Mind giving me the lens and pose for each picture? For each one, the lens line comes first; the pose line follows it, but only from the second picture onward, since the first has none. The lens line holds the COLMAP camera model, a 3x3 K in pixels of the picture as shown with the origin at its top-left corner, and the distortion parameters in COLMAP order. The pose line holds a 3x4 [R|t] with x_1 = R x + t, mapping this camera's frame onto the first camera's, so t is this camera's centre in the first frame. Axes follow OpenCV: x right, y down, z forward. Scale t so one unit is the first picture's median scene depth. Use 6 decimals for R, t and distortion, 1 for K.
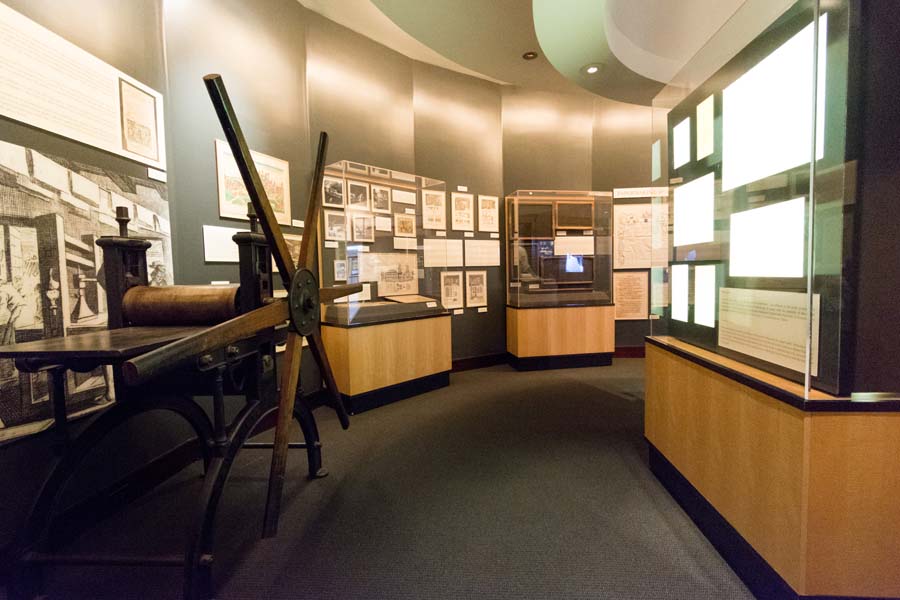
lens RADIAL K [[396.9, 0, 451.5], [0, 396.9, 299.2], [0, 0, 1]] dist [-0.001515, -0.000893]
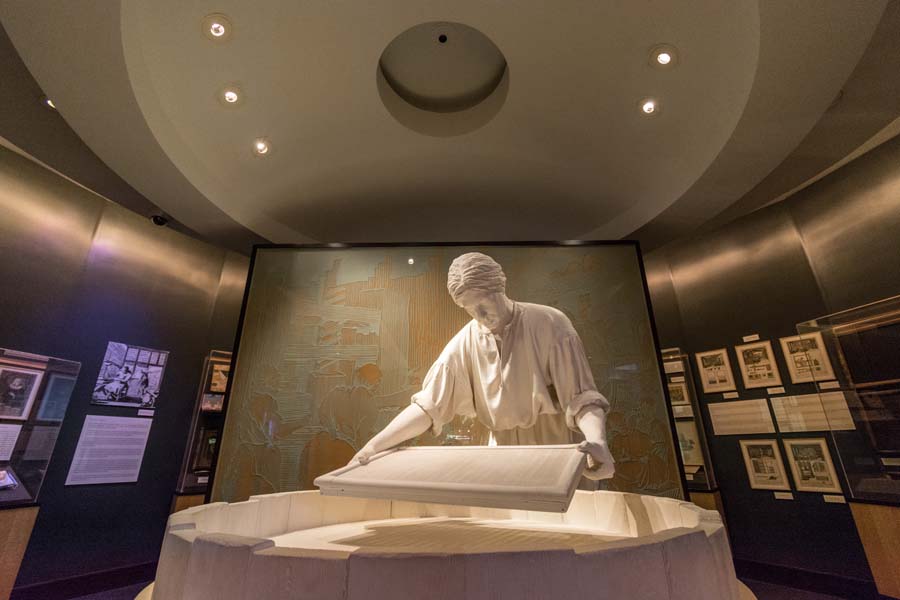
lens RADIAL K [[396.9, 0, 451.4], [0, 396.9, 299.3], [0, 0, 1]] dist [-0.001515, -0.000893]
pose [[0.067355, -0.326917, -0.942650, 0.817731], [-0.050666, 0.942455, -0.330470, -0.039963], [0.996442, 0.070019, 0.046915, 0.302617]]
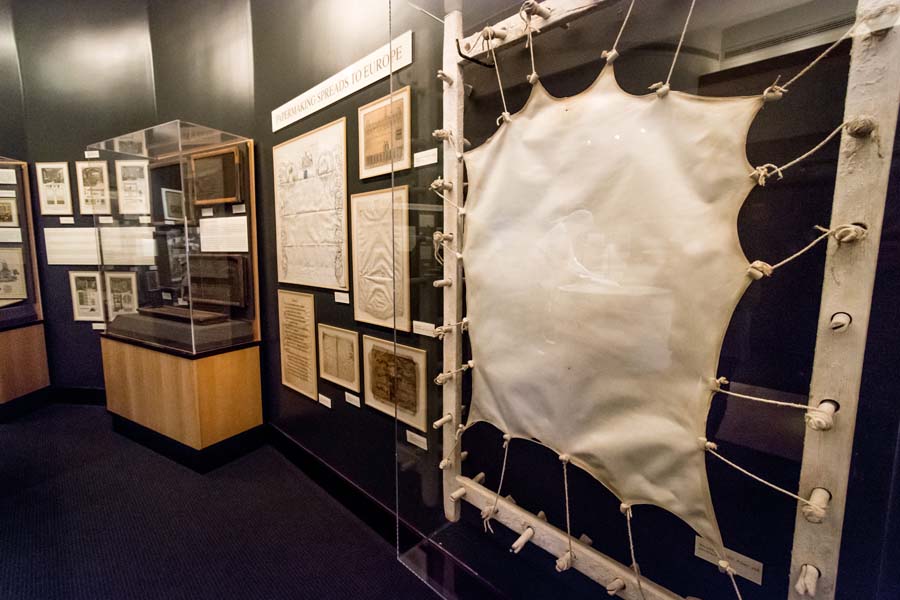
lens RADIAL K [[396.9, 0, 450.1], [0, 396.9, 301.3], [0, 0, 1]] dist [-0.001515, -0.000893]
pose [[0.760333, 0.107850, -0.640518, 0.982060], [-0.069614, 0.993969, 0.084728, -0.122381], [0.645793, -0.019833, 0.763255, 0.862862]]
